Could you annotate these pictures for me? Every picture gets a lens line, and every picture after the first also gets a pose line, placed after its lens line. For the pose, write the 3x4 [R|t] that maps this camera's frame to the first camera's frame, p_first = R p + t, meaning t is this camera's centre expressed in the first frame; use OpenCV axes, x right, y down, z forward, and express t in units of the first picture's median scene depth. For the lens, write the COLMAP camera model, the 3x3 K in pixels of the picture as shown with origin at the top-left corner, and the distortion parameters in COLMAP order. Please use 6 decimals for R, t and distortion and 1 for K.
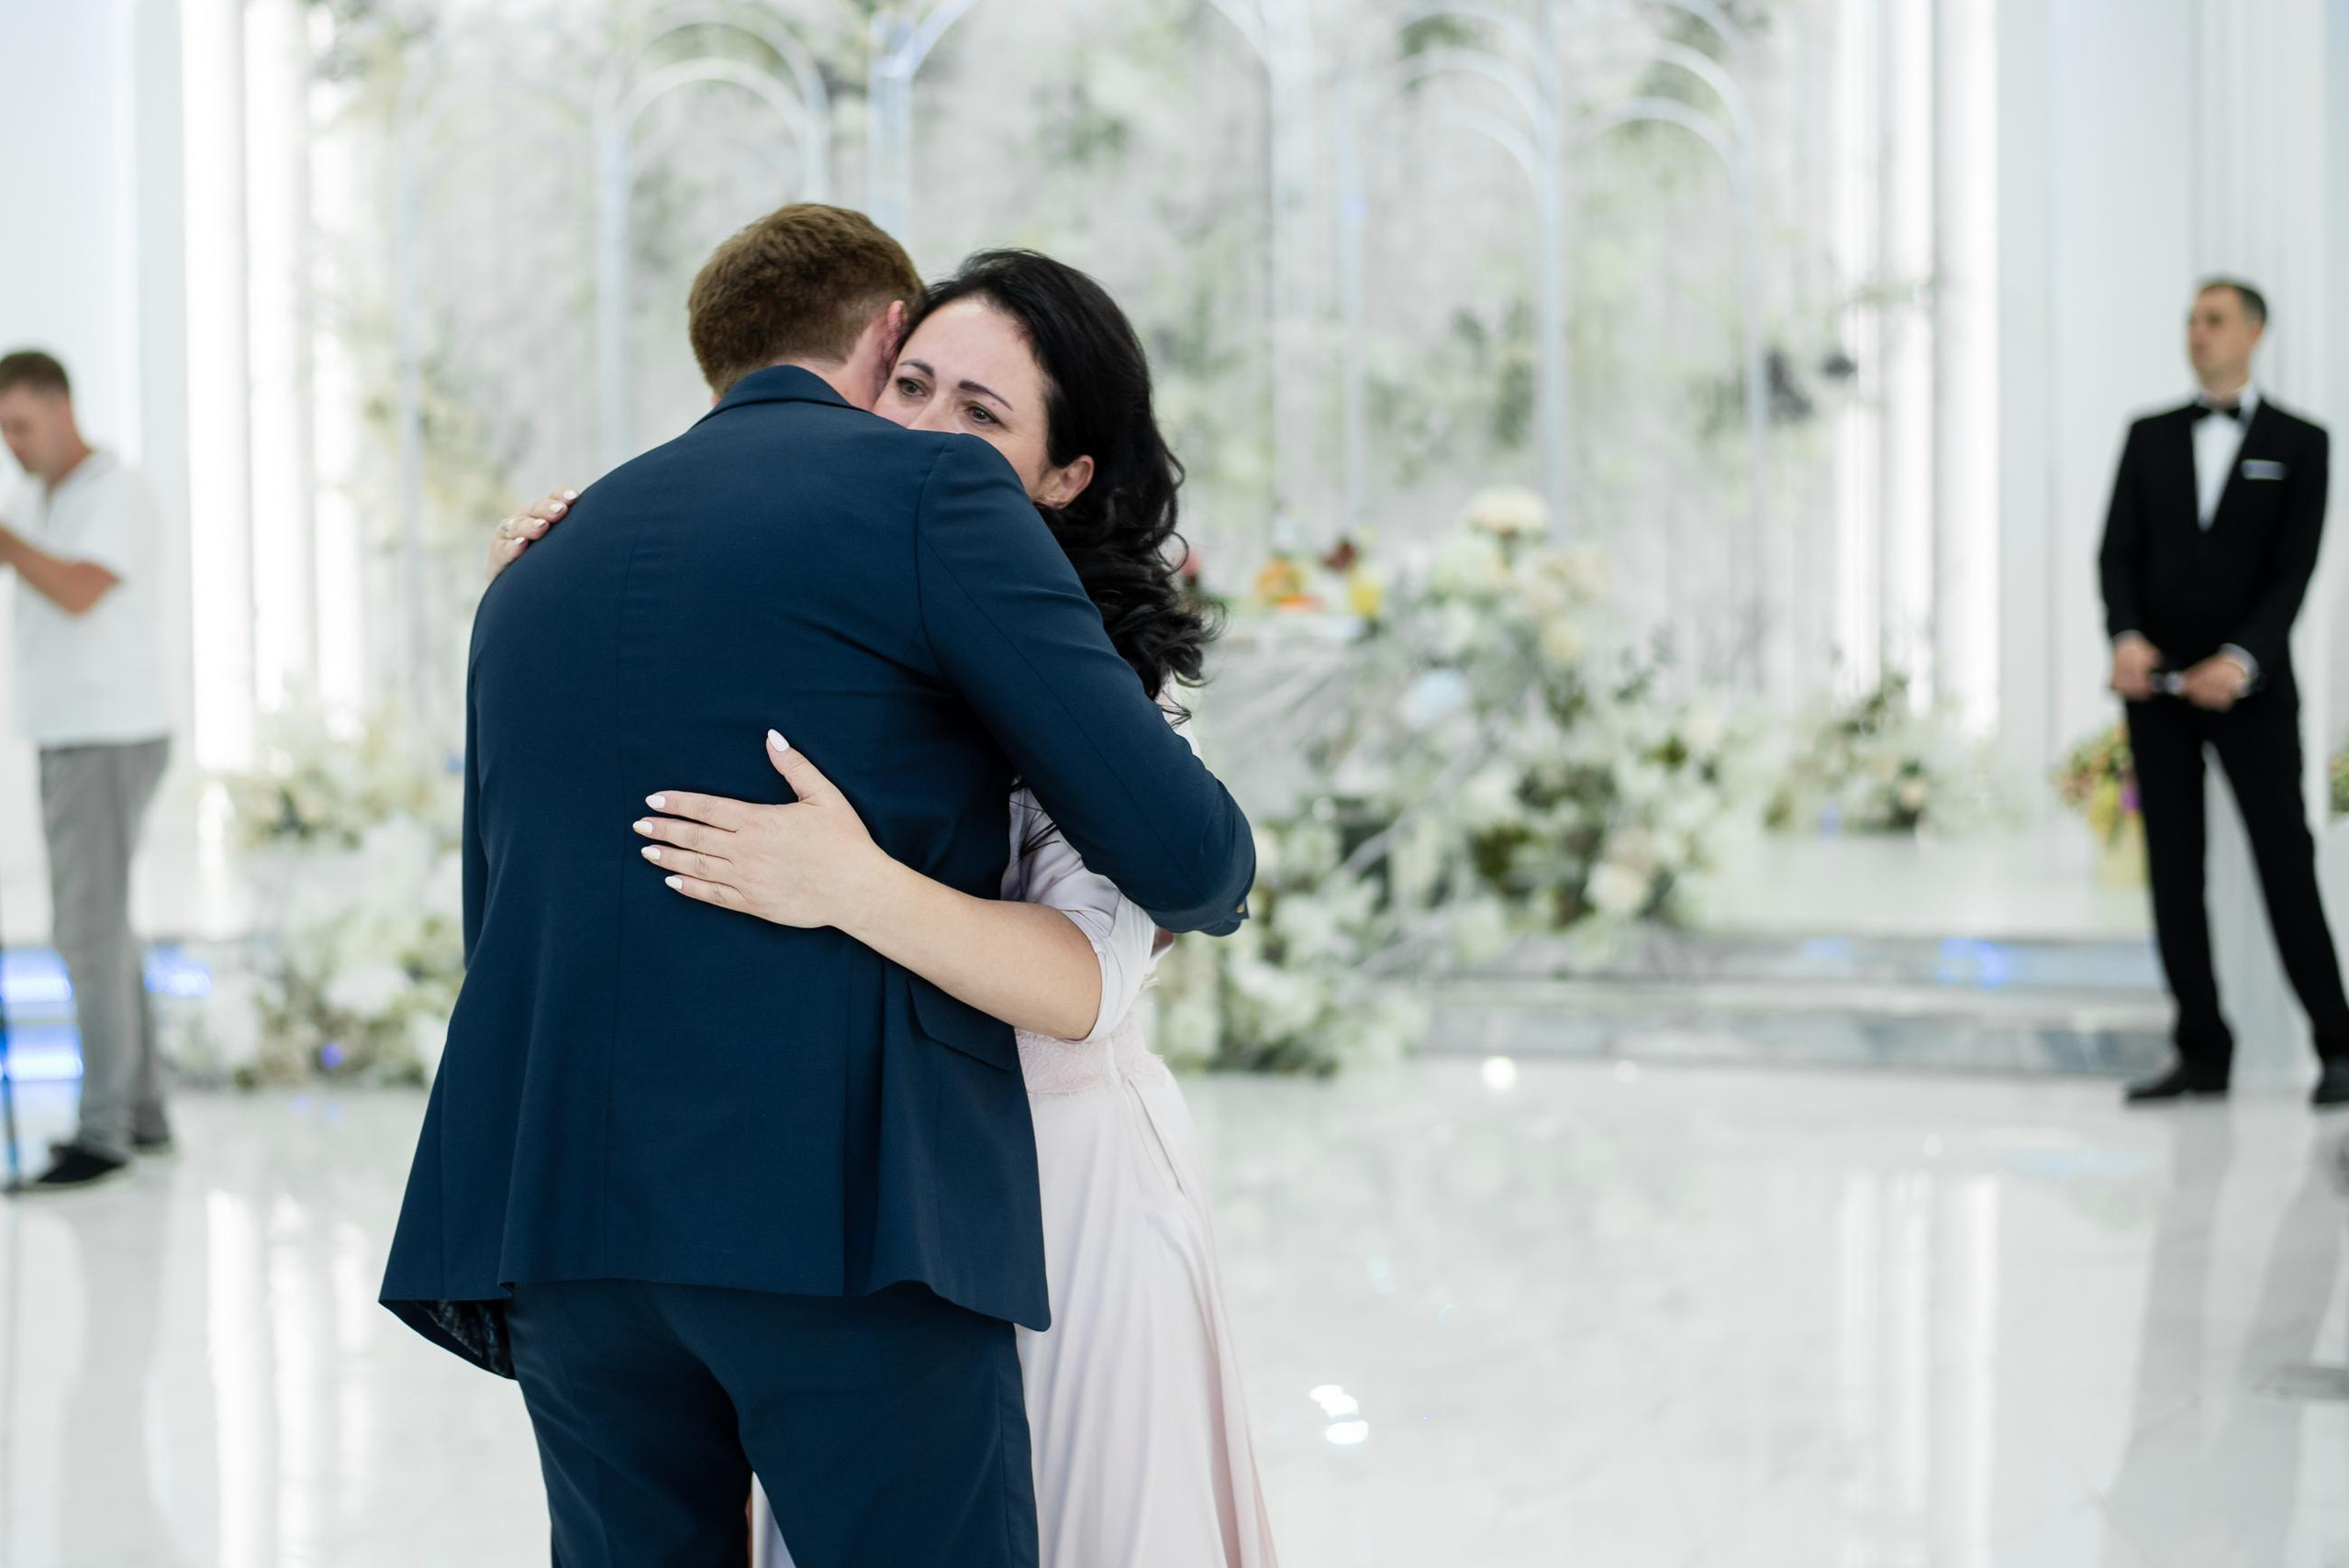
lens RADIAL K [[4549.8, 0, 1173.3], [0, 4549.8, 783.7], [0, 0, 1]] dist [-0.052010, -0.062898]
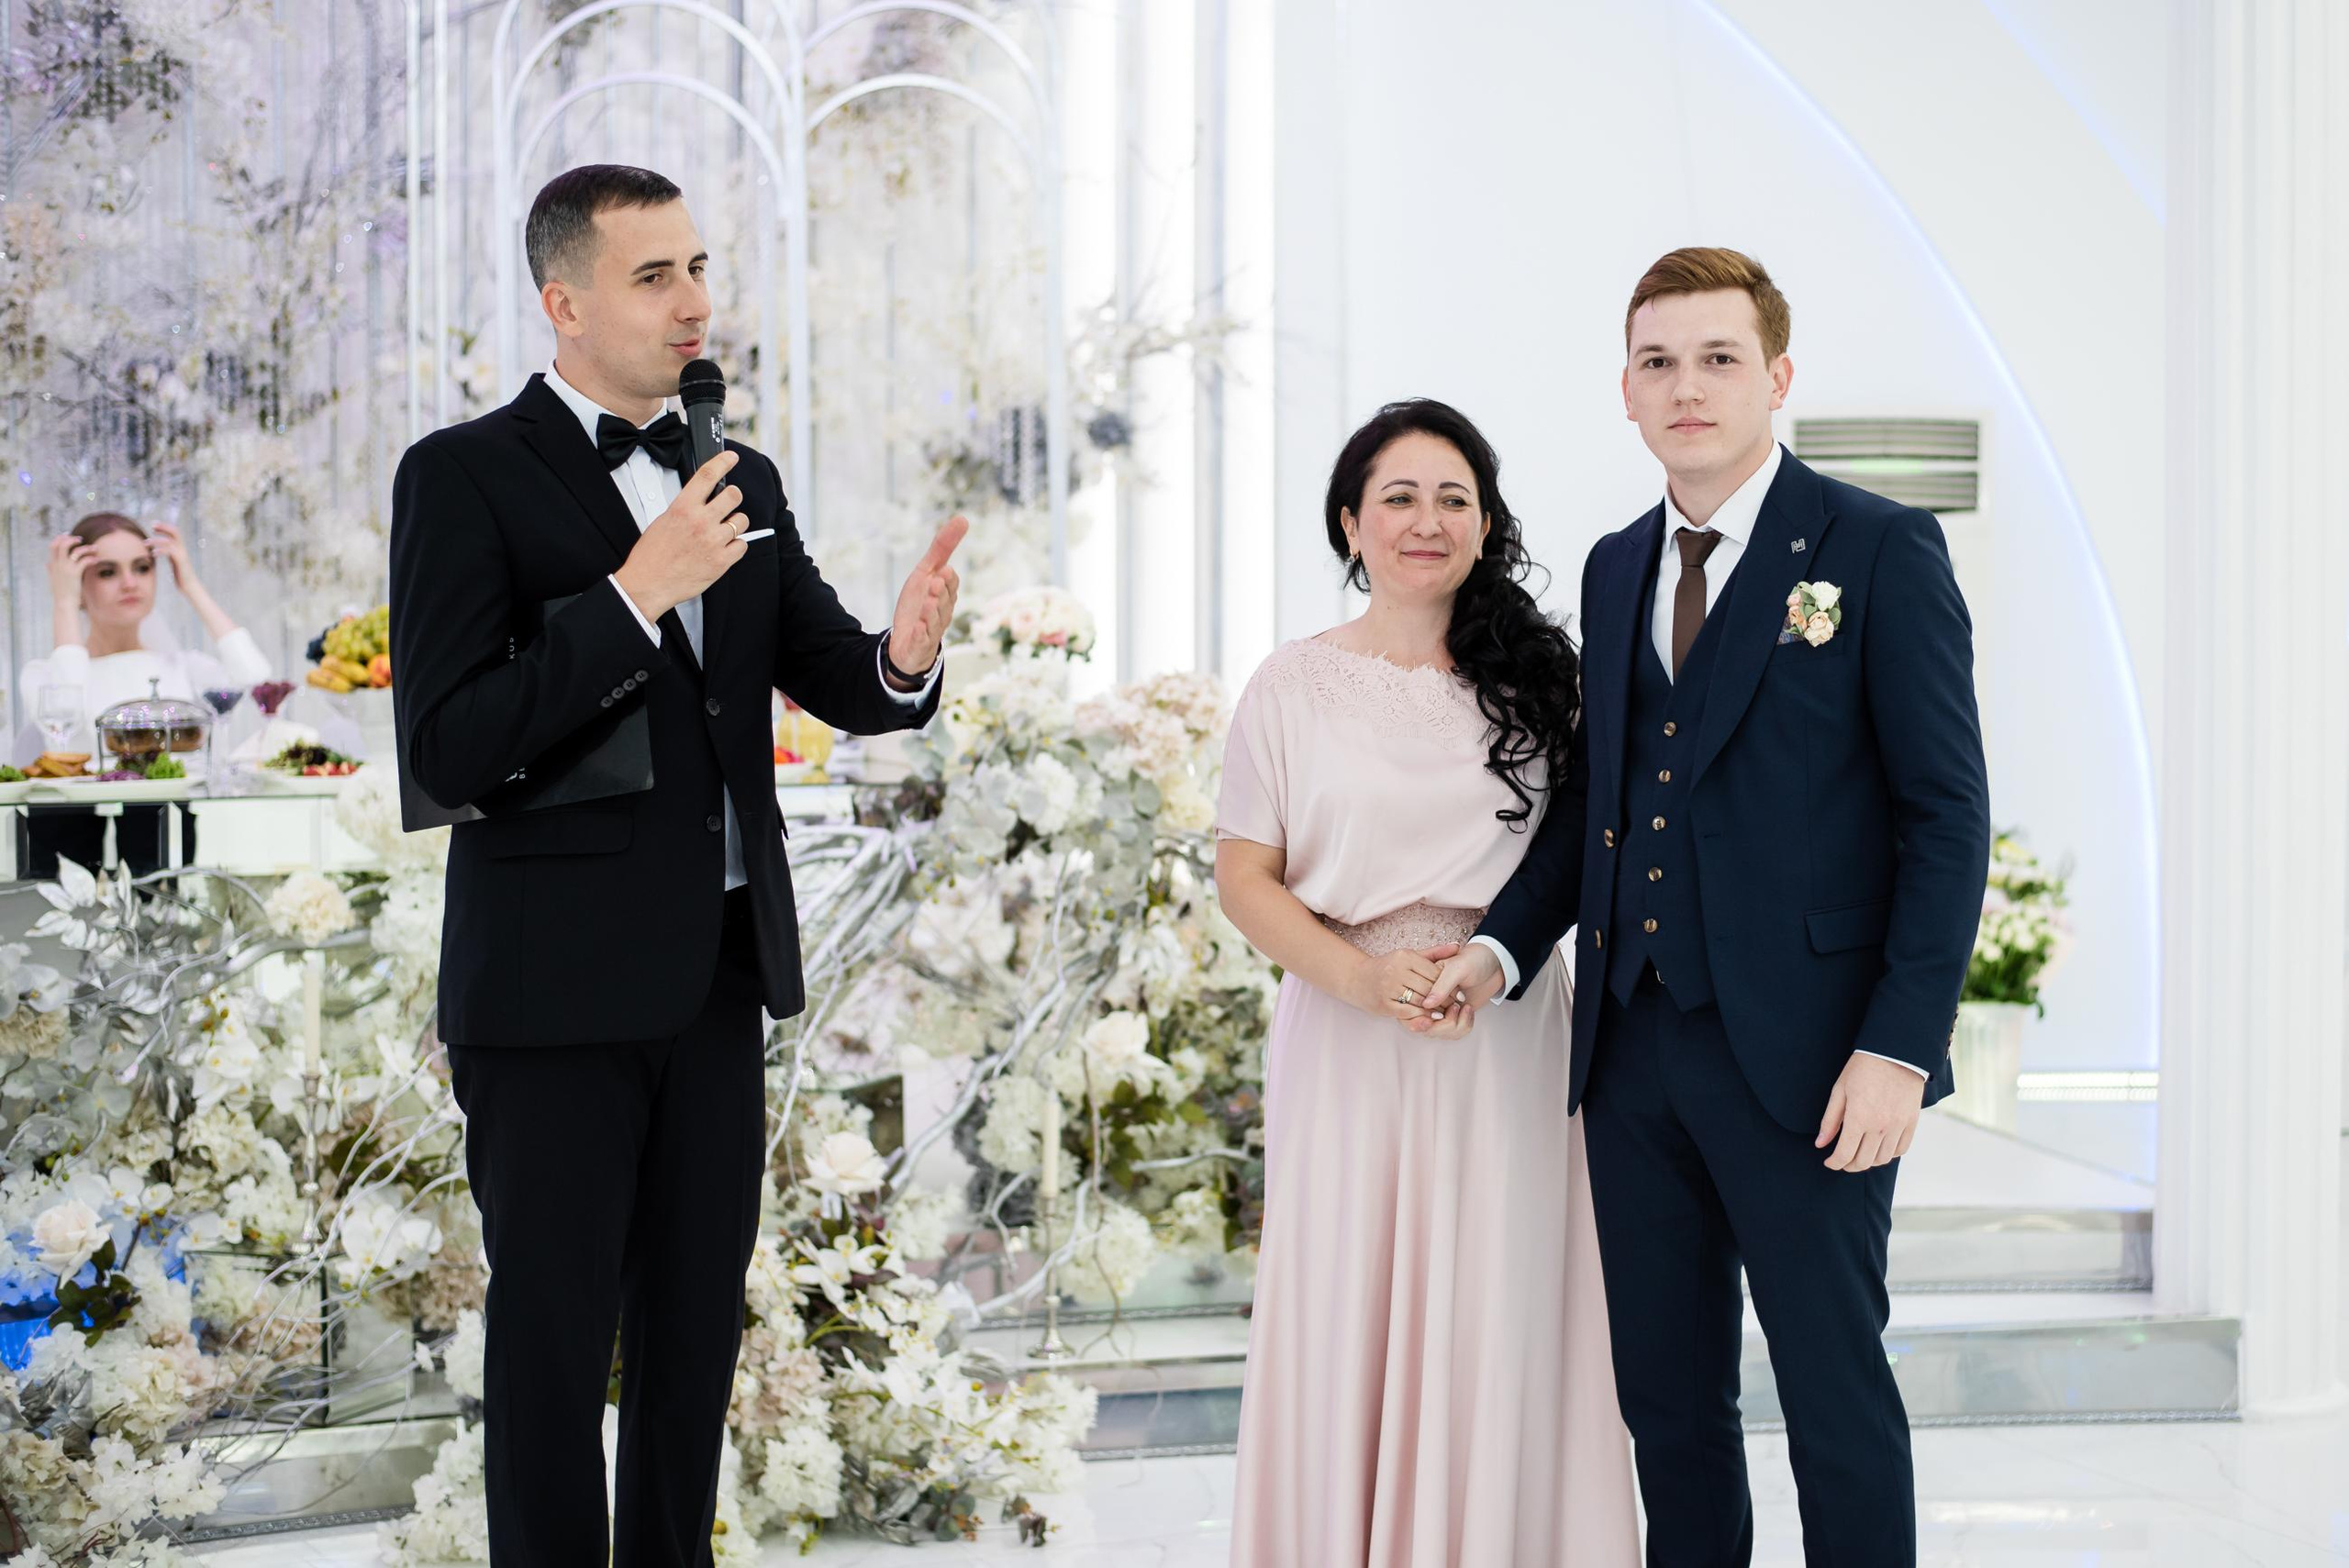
lens RADIAL K [[3673.5, 0, 1174.5], [0, 3673.5, 784.0], [0, 0, 1]] dist [-0.023641, -0.087601]
pose [[0.887950, -0.017990, 0.459589, -0.160340], [0.024424, 0.999669, -0.008057, -0.029515], [-0.459292, 0.018379, 0.888095, 0.505600]]
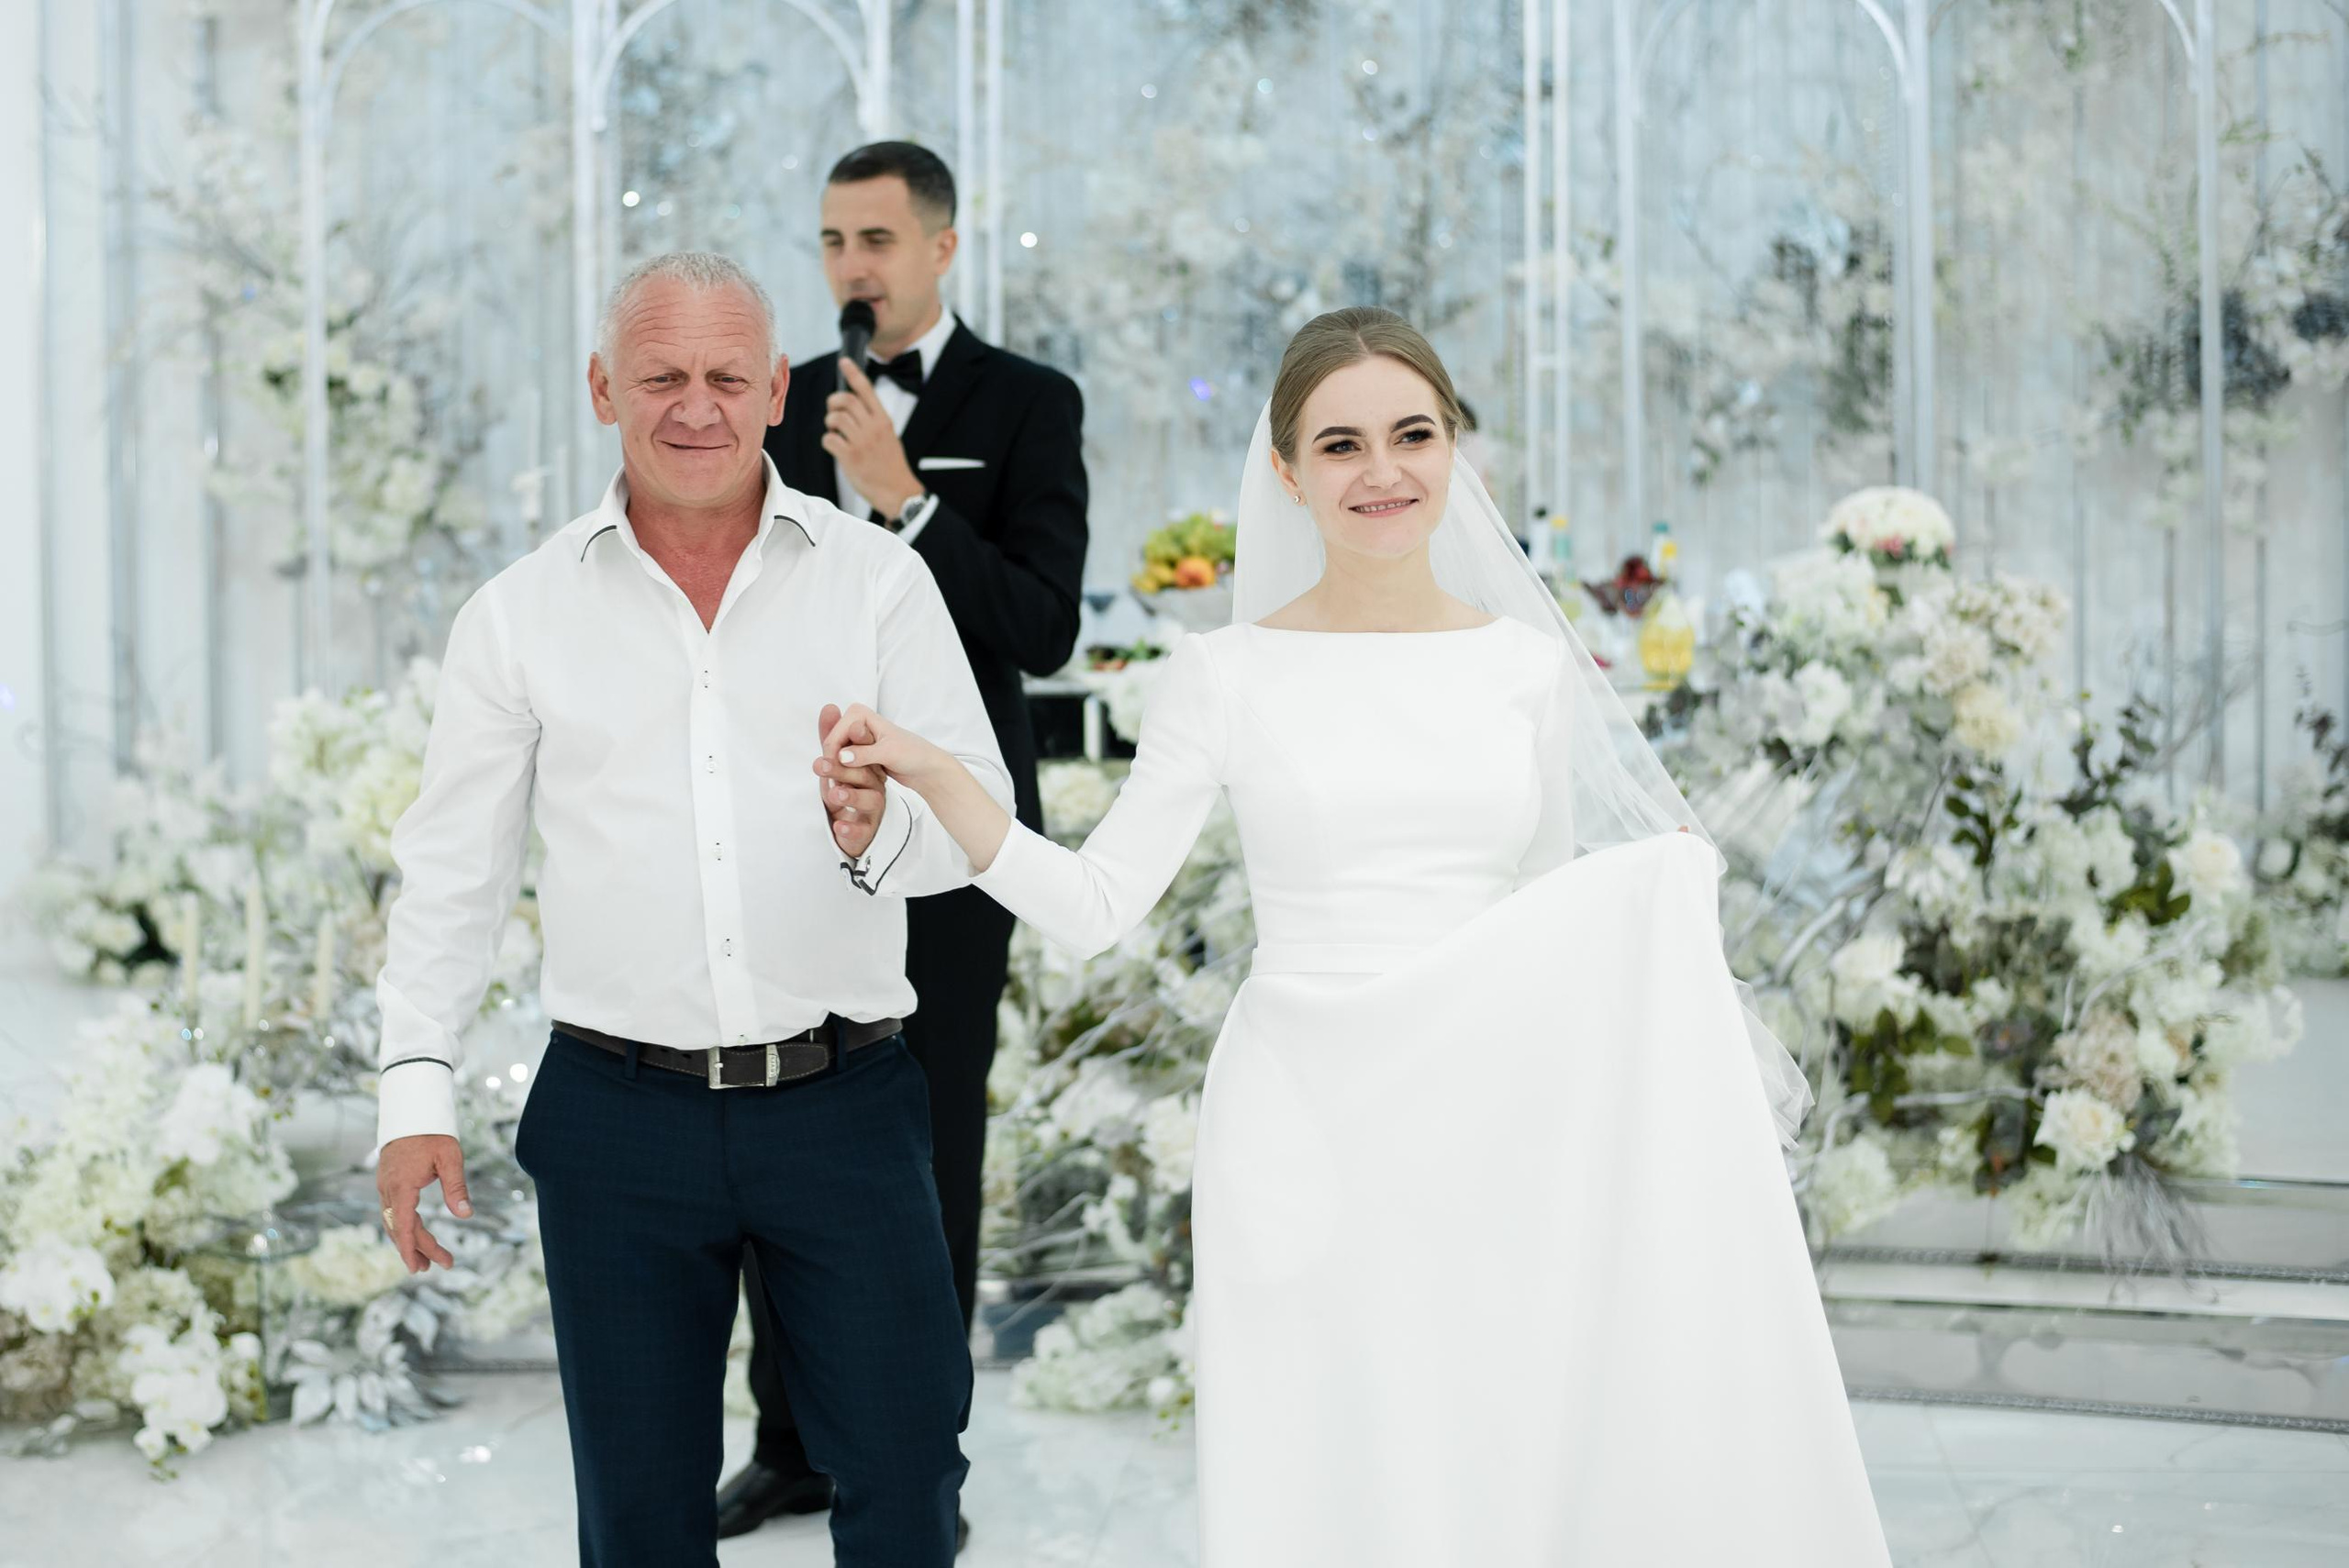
lens RADIAL K [[4149.8, 0, 1174.5], [0, 4149.8, 784.0], [0, 0, 1]] dist [-0.081762, -0.126920]
pose [[0.998505, 0.003859, -0.054533, 0.004564], [-0.003875, 0.999992, -0.000196, -0.021578], [0.054532, 0.000407, 0.998512, 0.411433]]
